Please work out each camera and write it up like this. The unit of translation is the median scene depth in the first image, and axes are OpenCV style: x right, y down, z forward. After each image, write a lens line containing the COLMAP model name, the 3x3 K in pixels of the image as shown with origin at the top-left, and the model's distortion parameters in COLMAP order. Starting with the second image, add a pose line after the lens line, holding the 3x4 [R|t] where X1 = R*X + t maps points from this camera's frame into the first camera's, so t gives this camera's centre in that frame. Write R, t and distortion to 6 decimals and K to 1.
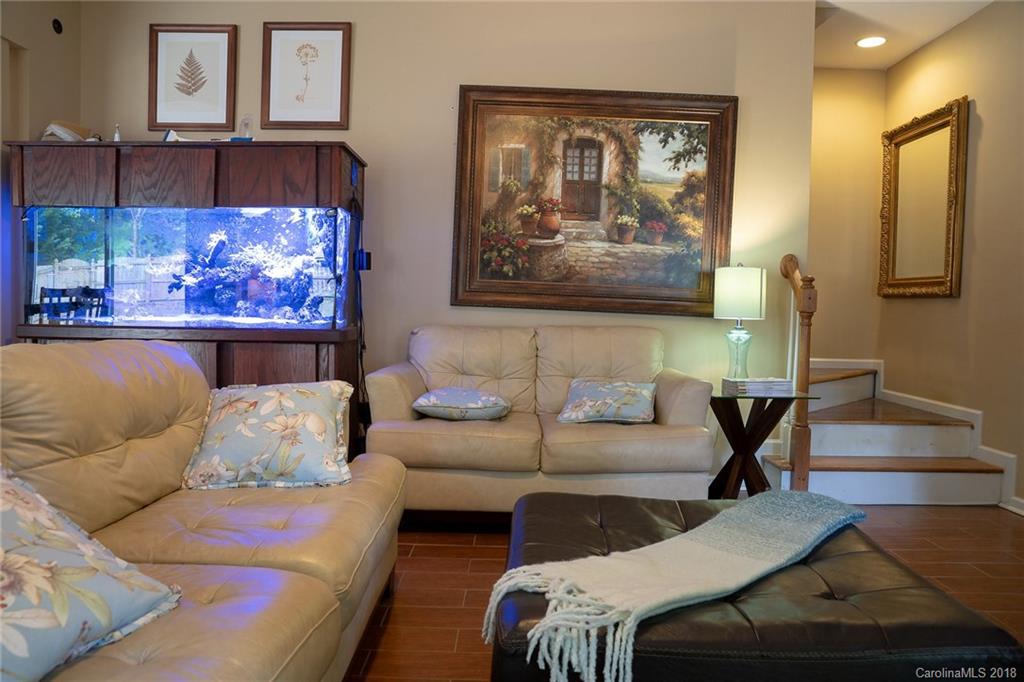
lens RADIAL K [[716.7, 0, 508.5], [0, 716.7, 344.7], [0, 0, 1]] dist [-0.125571, 0.089717]
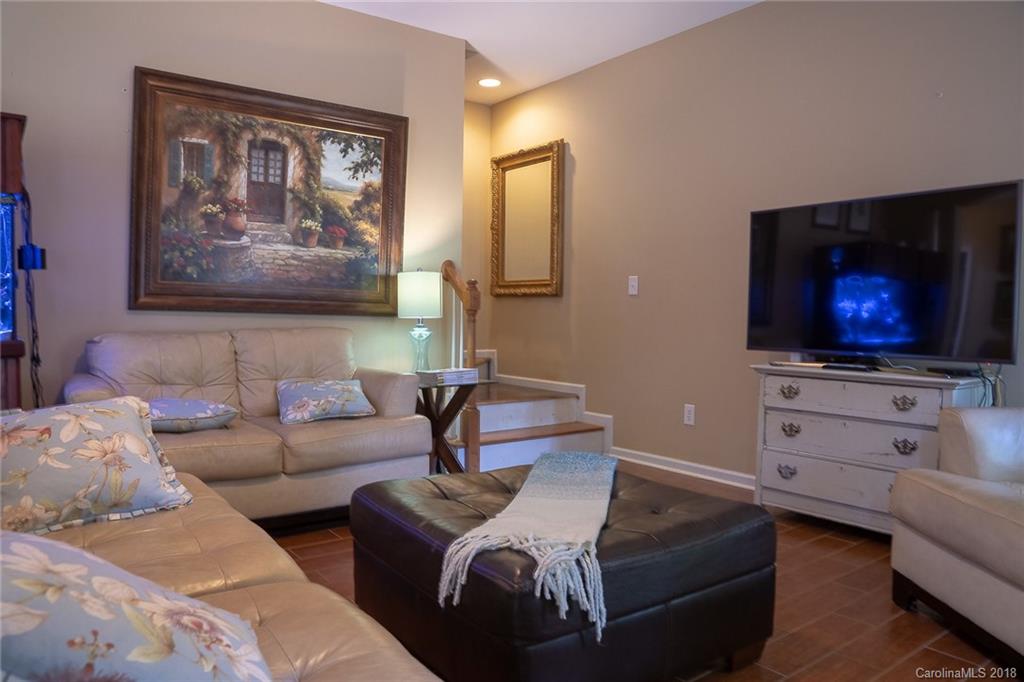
lens RADIAL K [[716.7, 0, 508.5], [0, 716.7, 344.7], [0, 0, 1]] dist [-0.125571, 0.089717]
pose [[0.802006, -0.041579, 0.595868, -0.223482], [0.040595, 0.999062, 0.015075, -0.004575], [-0.595935, 0.012099, 0.802941, 0.007358]]
